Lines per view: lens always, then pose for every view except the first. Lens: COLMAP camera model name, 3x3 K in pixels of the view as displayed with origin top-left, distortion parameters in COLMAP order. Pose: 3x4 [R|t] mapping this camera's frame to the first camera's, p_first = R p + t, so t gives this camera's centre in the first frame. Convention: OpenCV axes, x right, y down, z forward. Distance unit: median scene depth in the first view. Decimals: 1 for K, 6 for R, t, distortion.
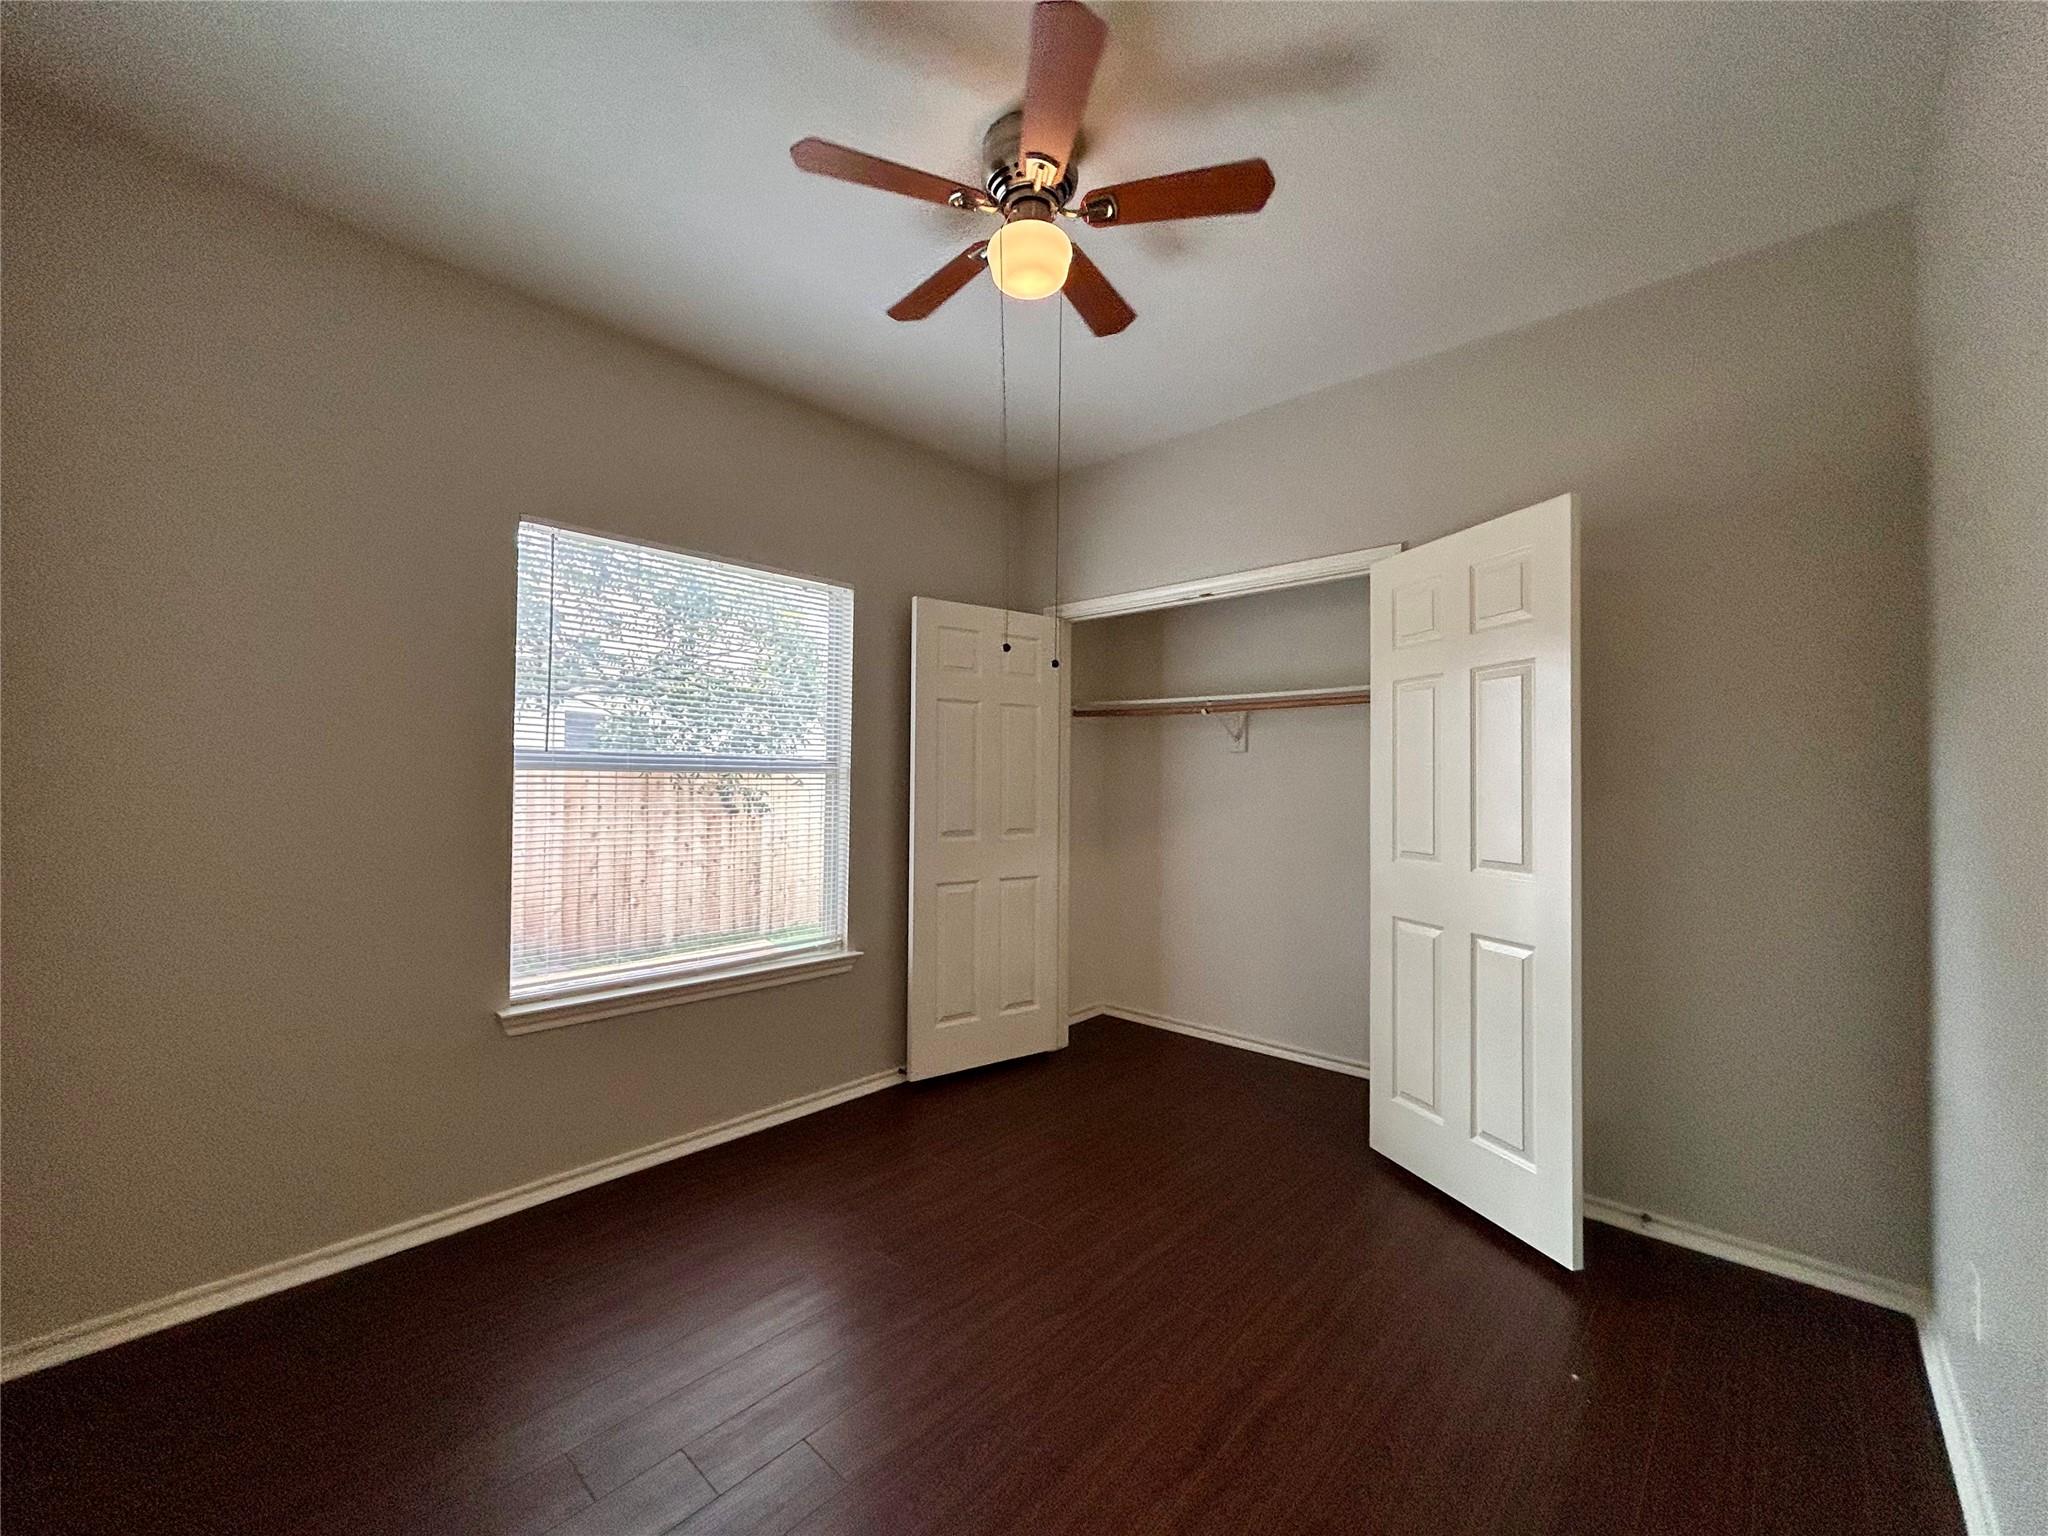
lens RADIAL K [[822.2, 0, 1014.1], [0, 822.2, 761.9], [0, 0, 1]] dist [-0.000754, 0.000173]
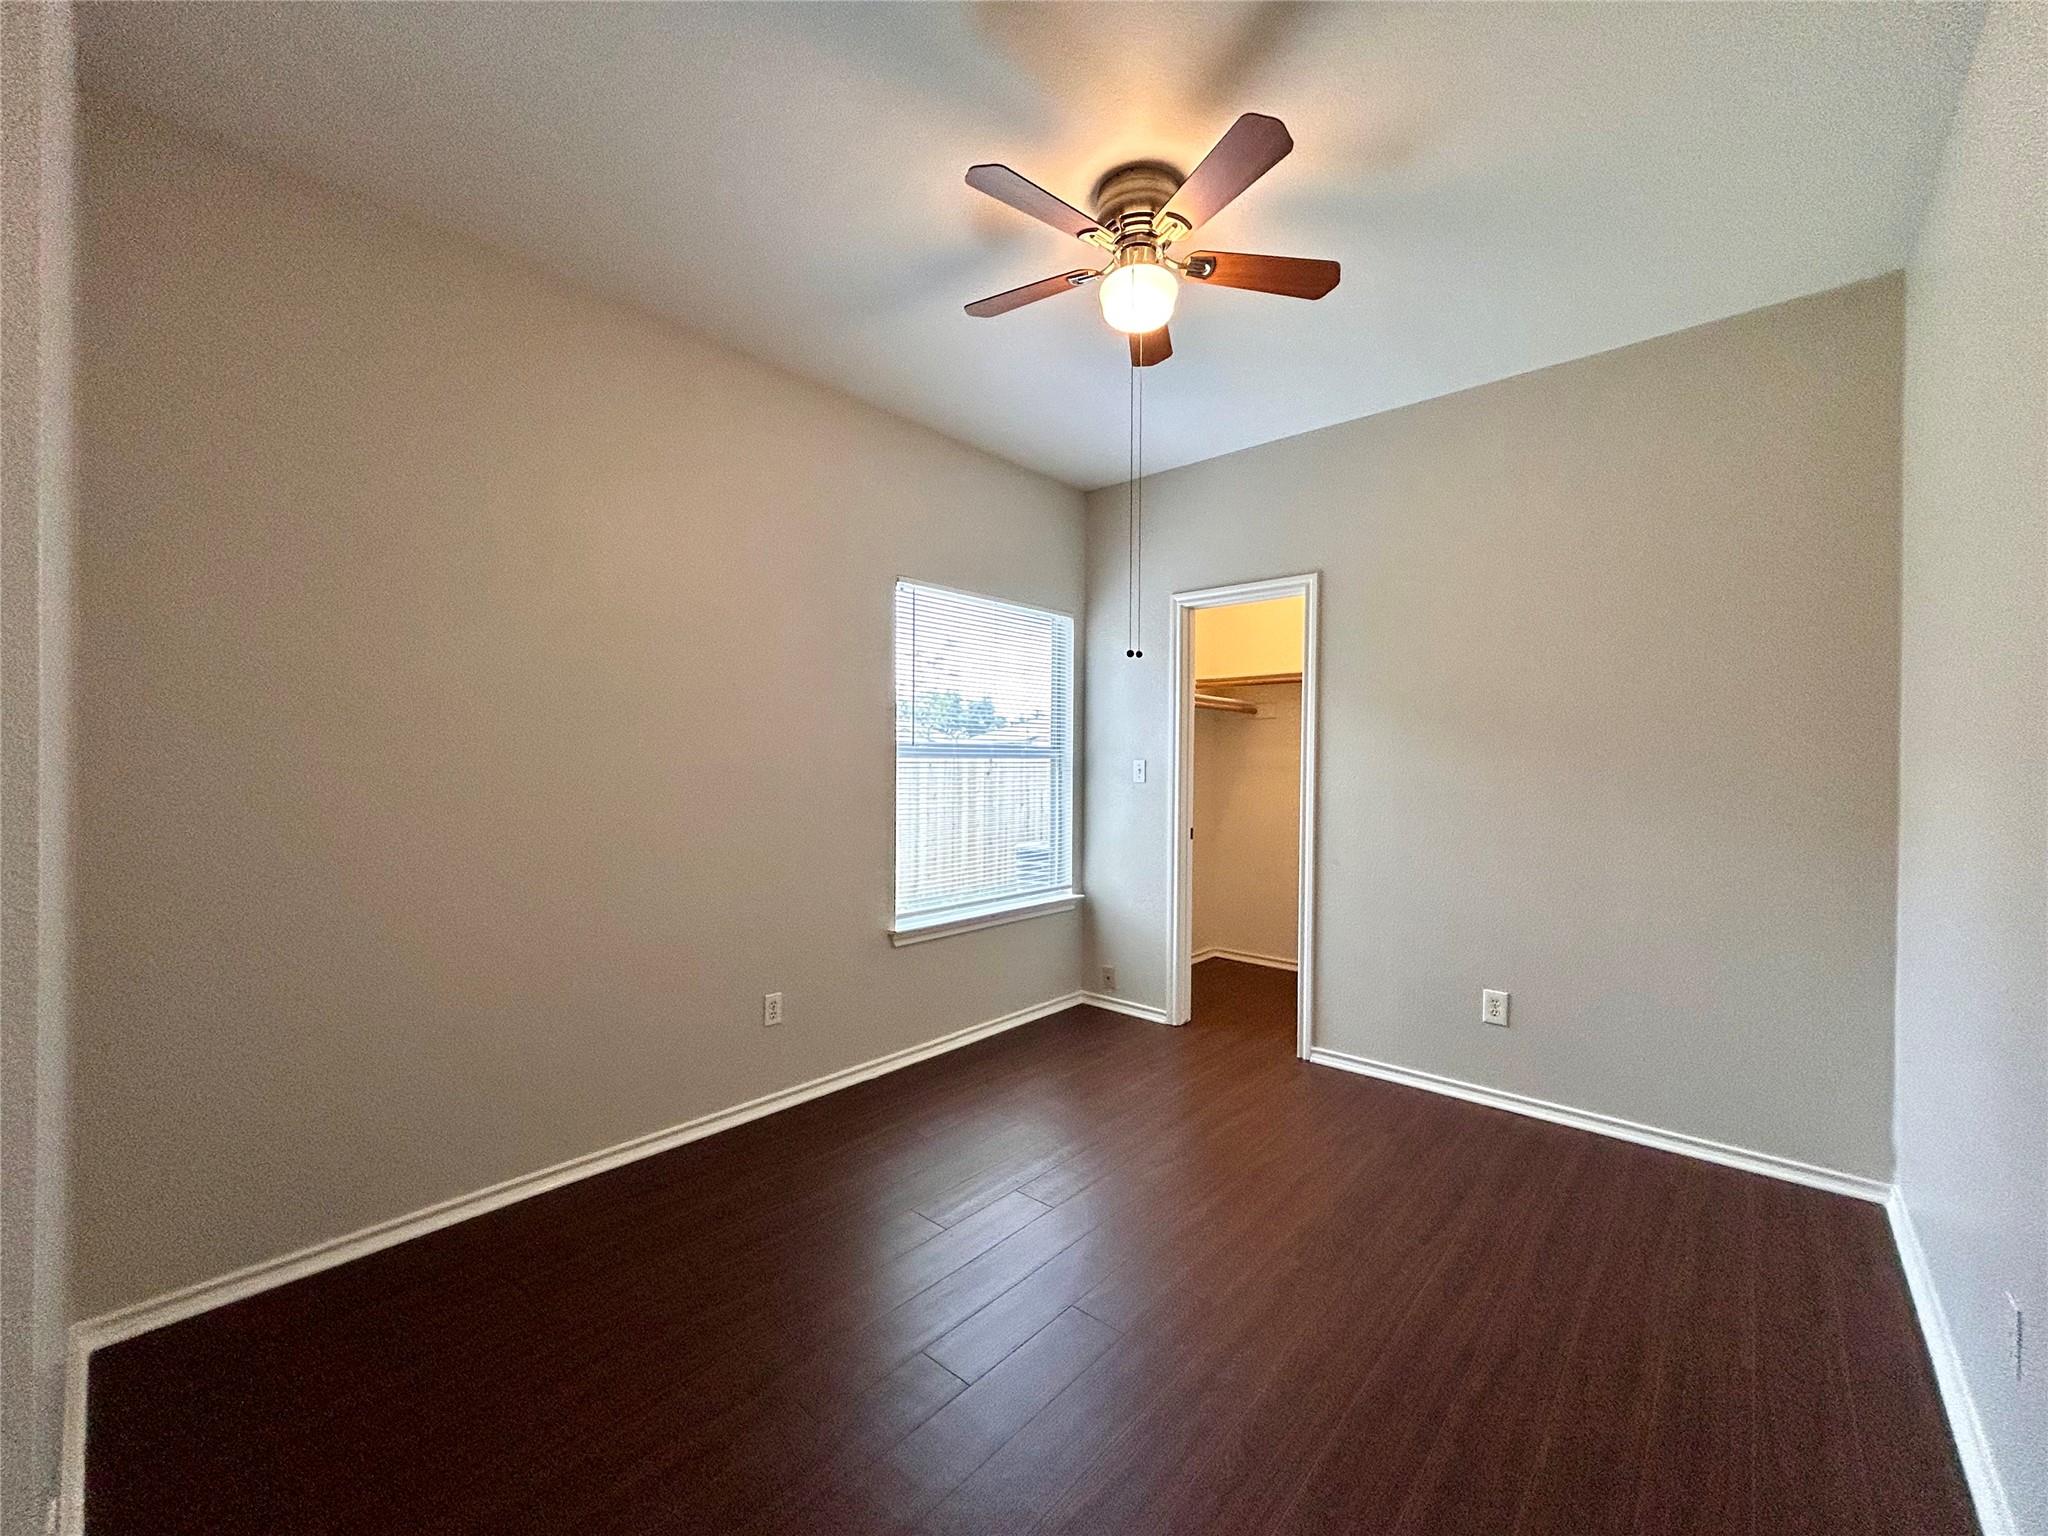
lens RADIAL K [[822.2, 0, 1033.4], [0, 822.2, 769.5], [0, 0, 1]] dist [-0.000754, 0.000173]
pose [[0.999718, -0.011174, 0.020976, -0.338325], [0.010568, 0.999531, 0.028749, -0.007494], [-0.021288, -0.028519, 0.999367, -0.347384]]
